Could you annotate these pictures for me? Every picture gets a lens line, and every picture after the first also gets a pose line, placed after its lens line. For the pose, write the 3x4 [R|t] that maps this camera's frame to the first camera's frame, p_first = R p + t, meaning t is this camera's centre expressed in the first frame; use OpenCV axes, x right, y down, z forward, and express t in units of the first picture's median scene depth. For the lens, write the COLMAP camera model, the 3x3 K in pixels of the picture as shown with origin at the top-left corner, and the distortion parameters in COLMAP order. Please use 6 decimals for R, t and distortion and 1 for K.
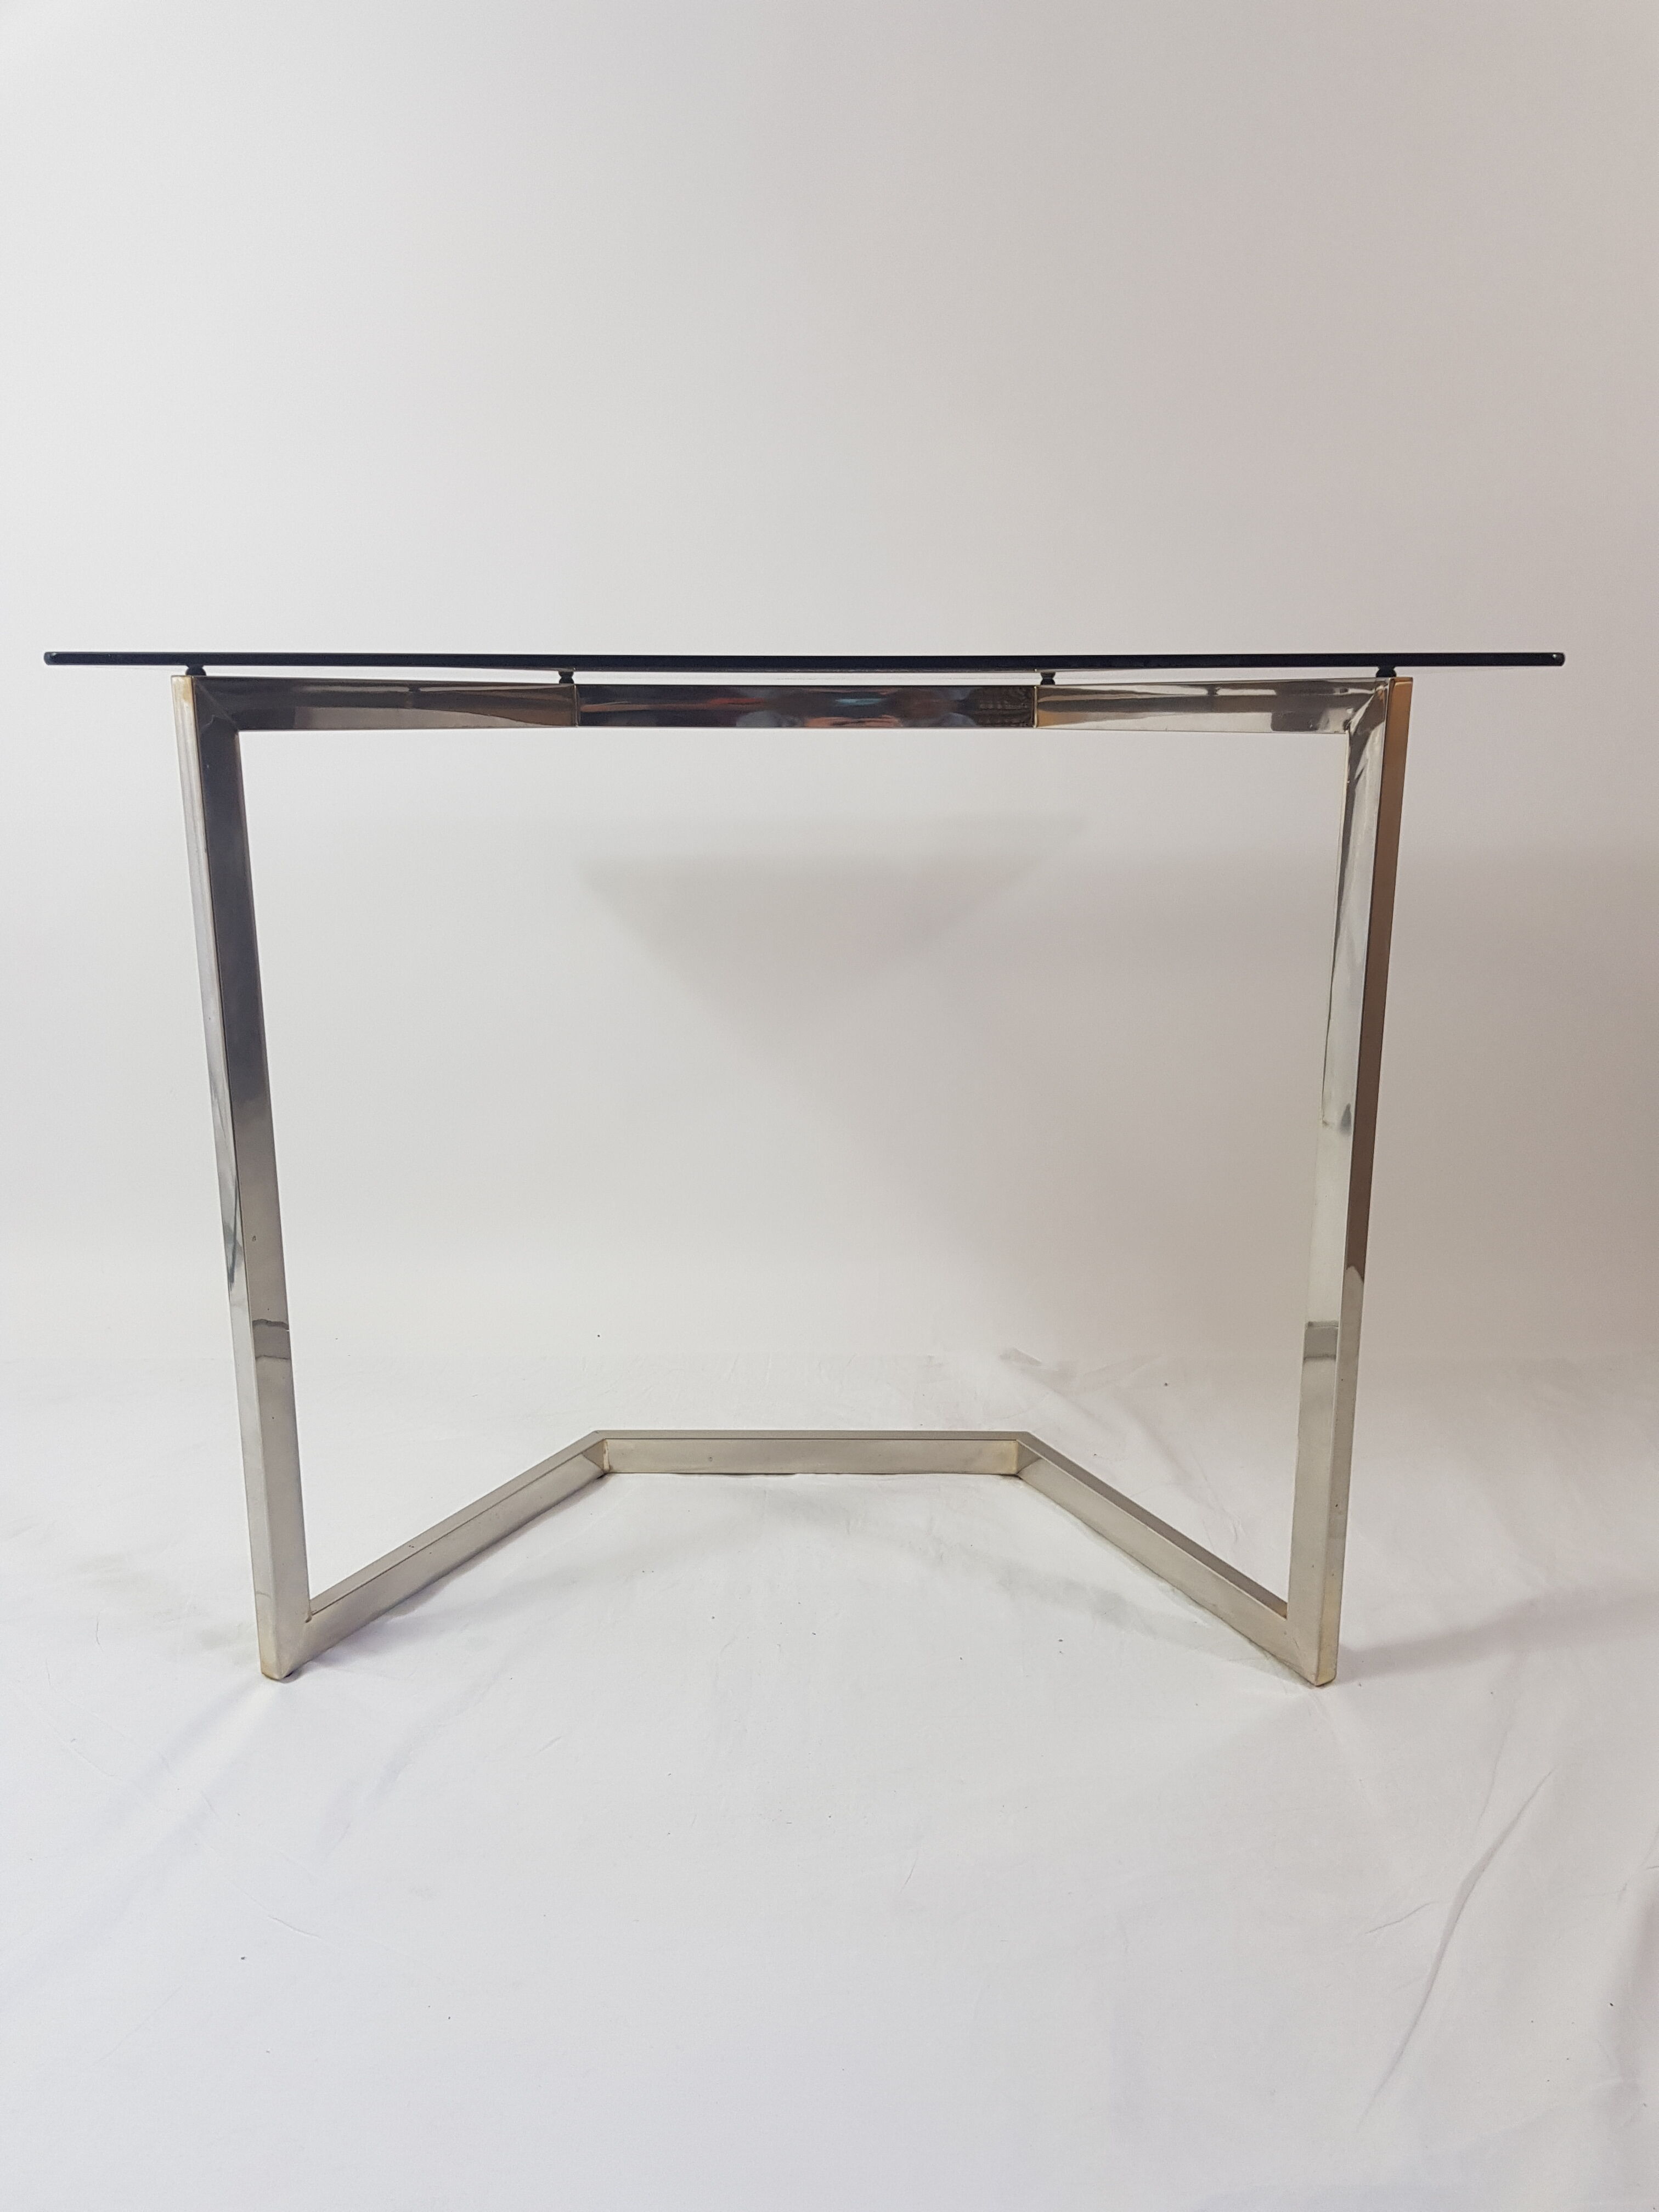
lens RADIAL K [[1700.6, 0, 829.5], [0, 1700.6, 1106.0], [0, 0, 1]] dist [-0.029861, 0.009245]
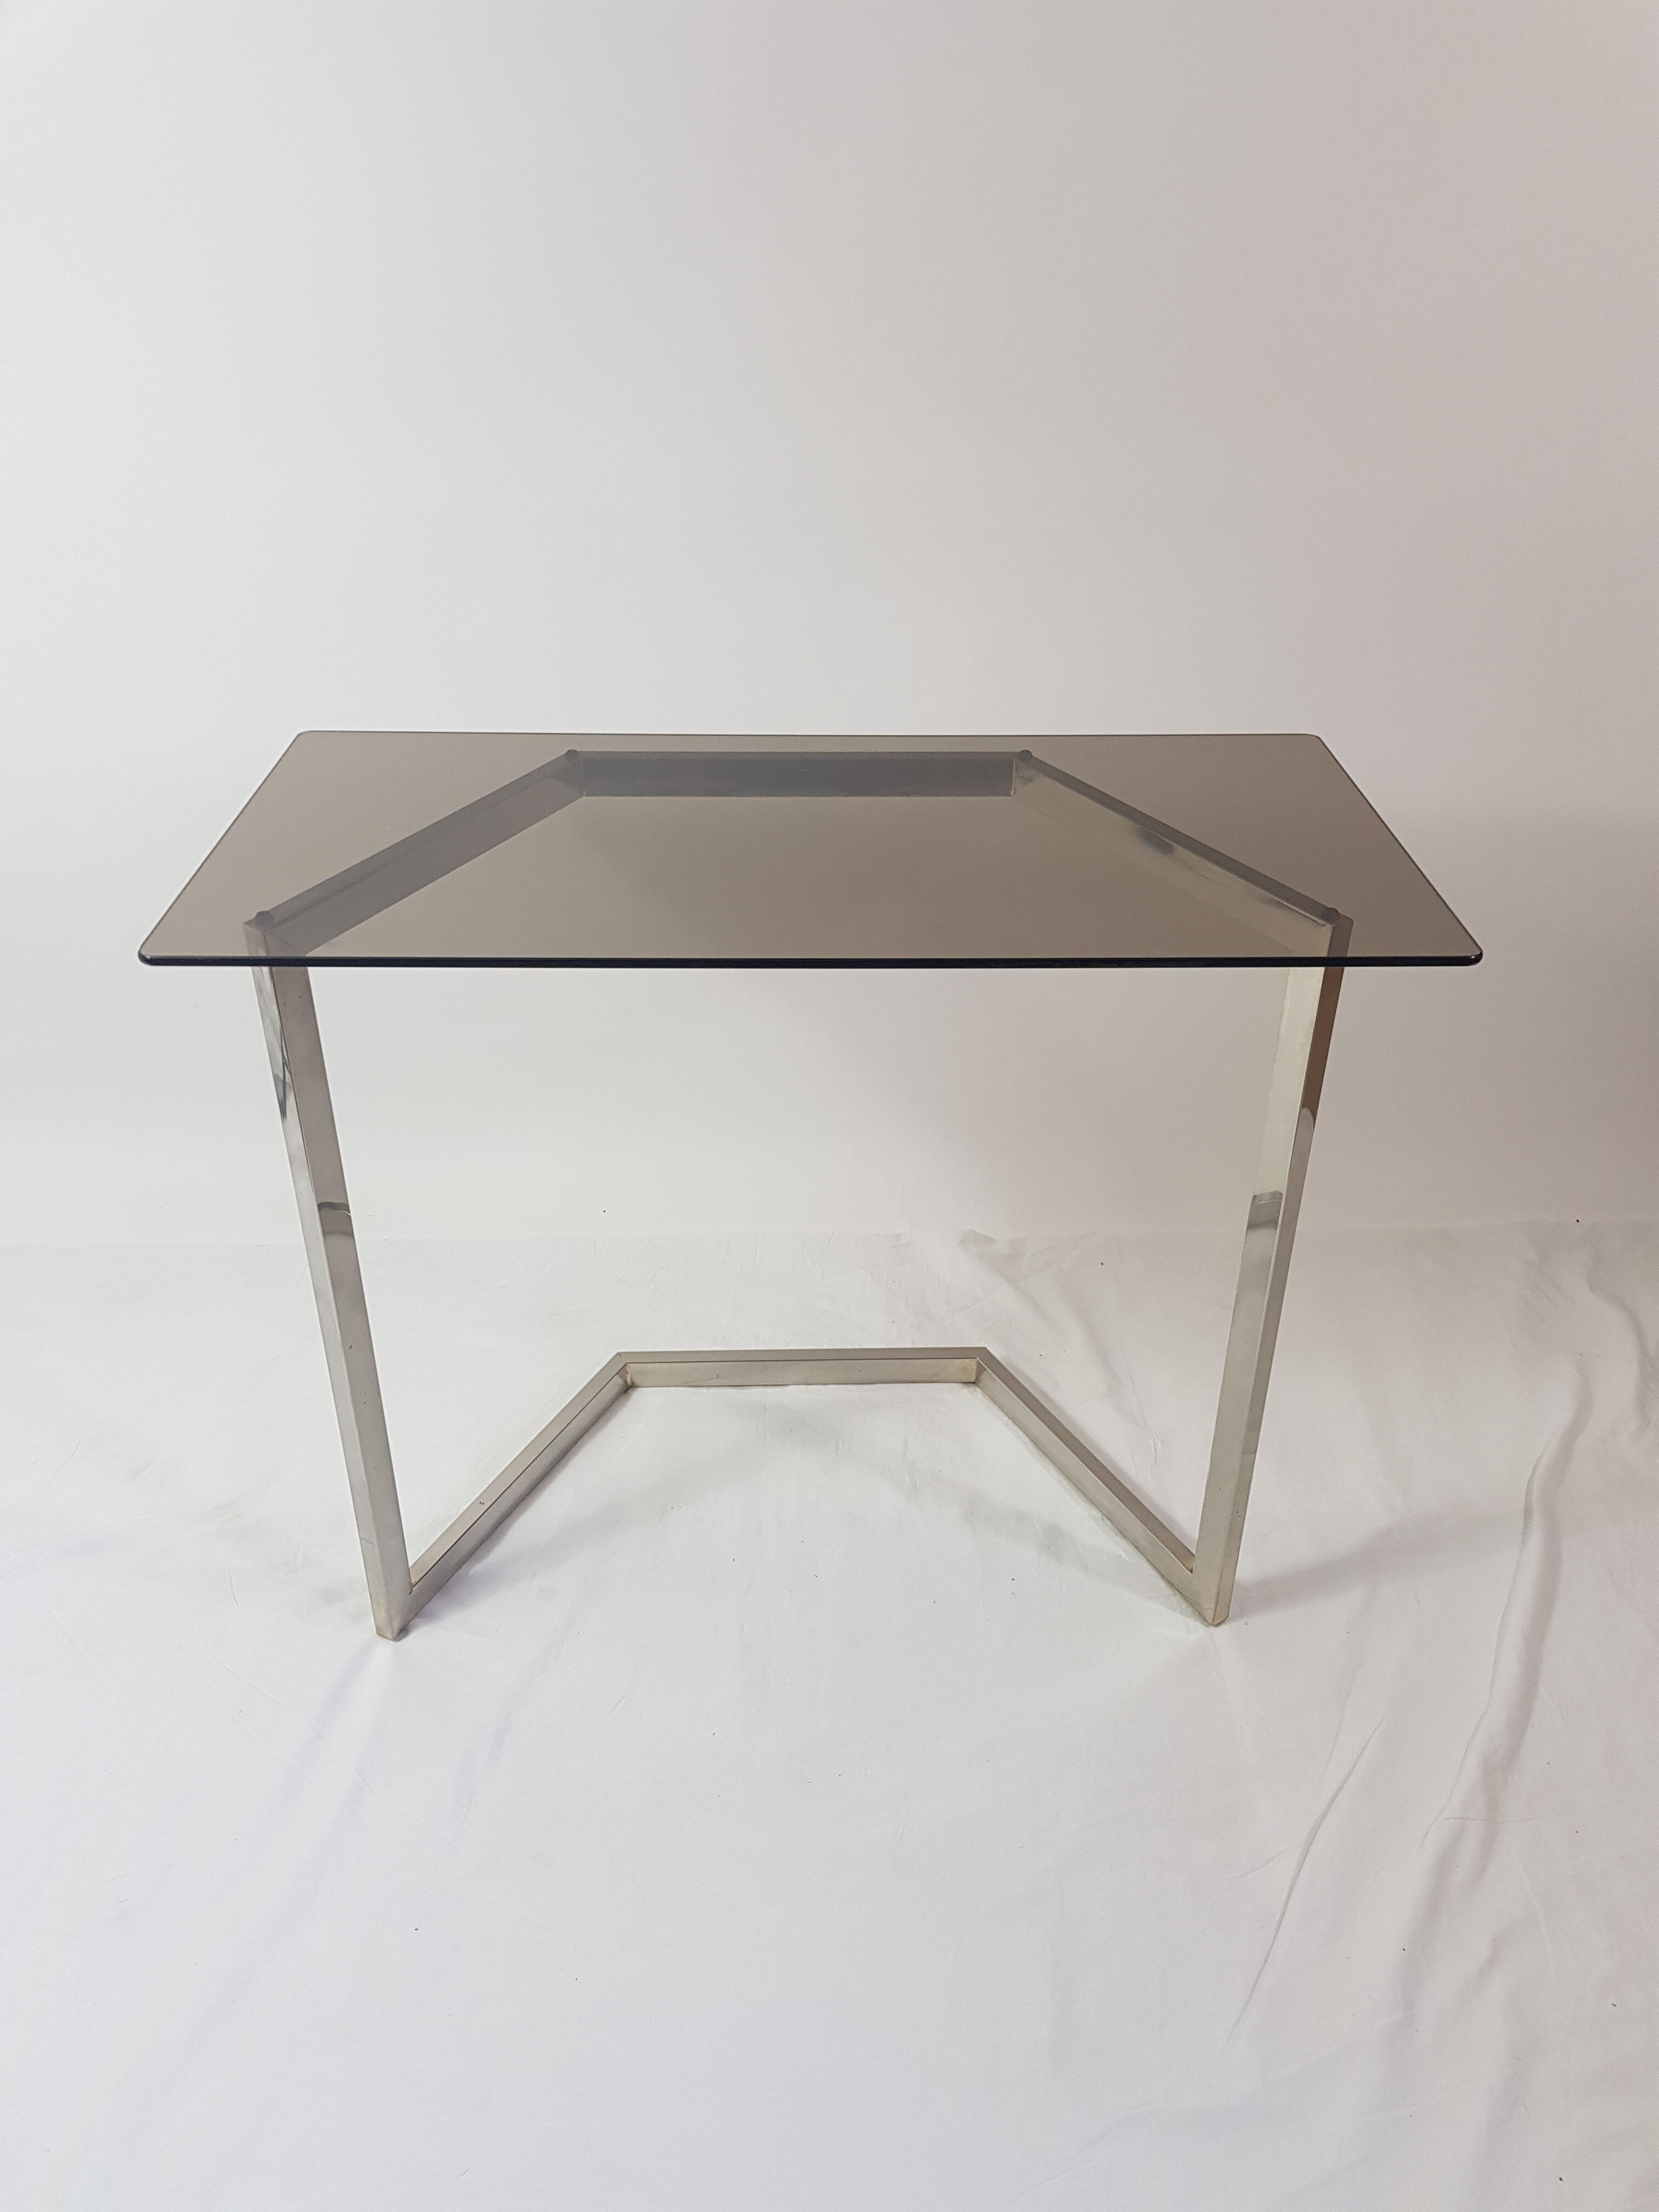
lens RADIAL K [[1682.4, 0, 829.5], [0, 1682.4, 1106.0], [0, 0, 1]] dist [-0.004222, -0.005564]
pose [[0.999205, -0.015649, 0.036670, -0.037683], [0.004255, 0.956348, 0.292199, -0.365563], [-0.039642, -0.291811, 0.955654, -0.080209]]
